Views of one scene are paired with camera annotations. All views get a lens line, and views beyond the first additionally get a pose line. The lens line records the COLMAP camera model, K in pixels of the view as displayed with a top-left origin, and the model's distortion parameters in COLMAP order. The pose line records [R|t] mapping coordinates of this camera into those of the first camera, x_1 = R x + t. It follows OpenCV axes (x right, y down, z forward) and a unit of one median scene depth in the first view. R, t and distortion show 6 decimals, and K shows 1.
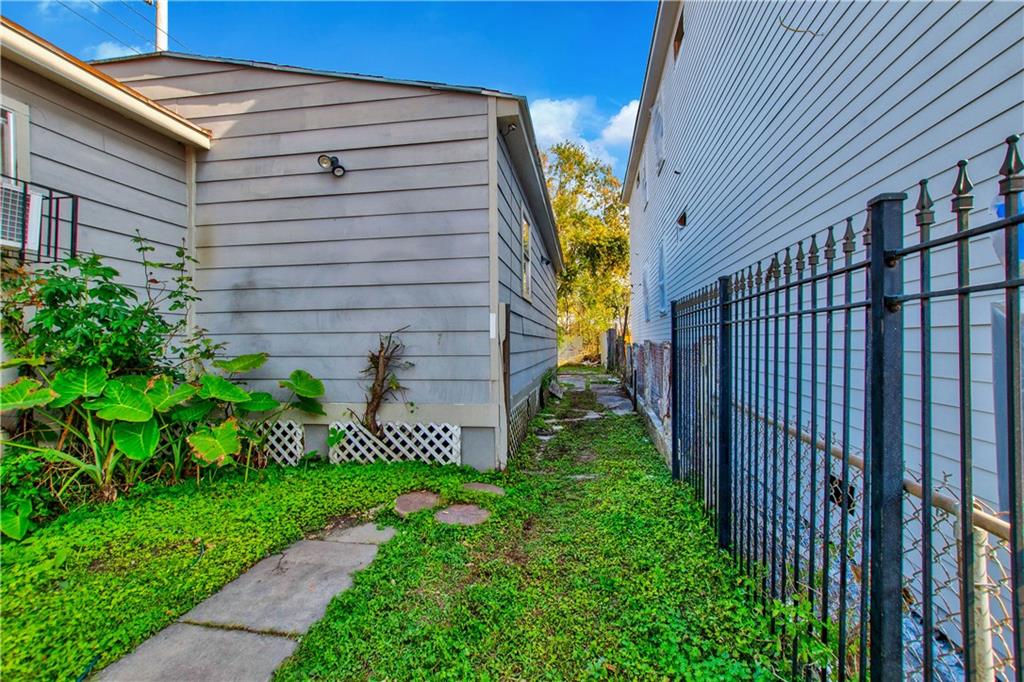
lens RADIAL K [[448.9, 0, 511.9], [0, 448.9, 338.4], [0, 0, 1]] dist [-0.002068, 0.000313]
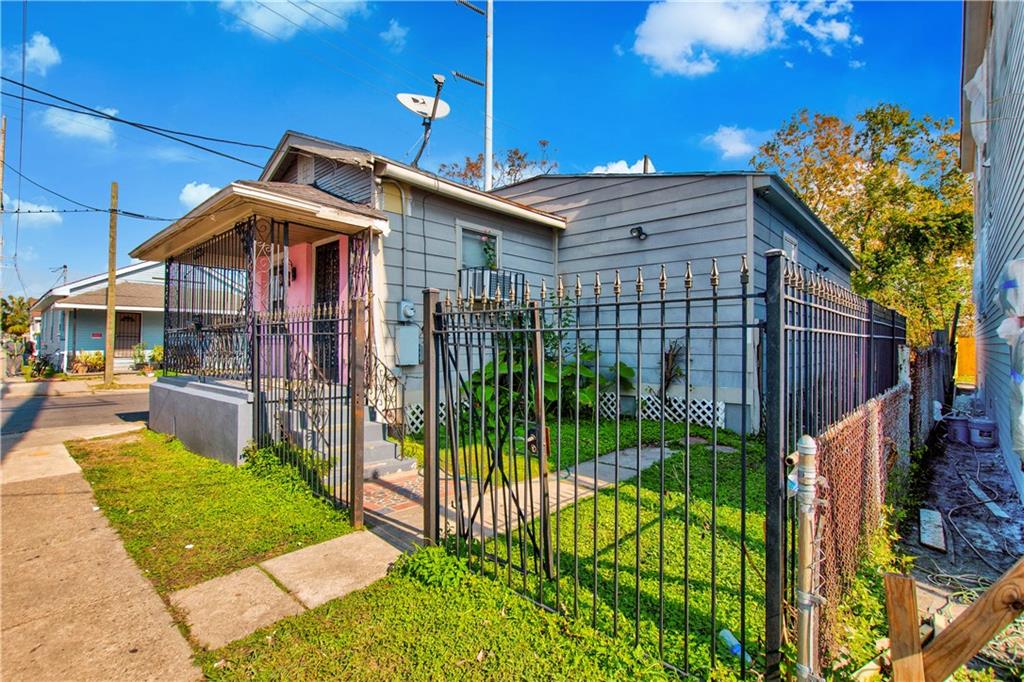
lens RADIAL K [[476.9, 0, 507.6], [0, 476.9, 337.6], [0, 0, 1]] dist [-0.017644, 0.000057]
pose [[0.839464, 0.004692, -0.543395, 0.128425], [-0.006378, 0.999979, -0.001218, -0.011153], [0.543378, 0.004488, 0.839476, -0.670319]]
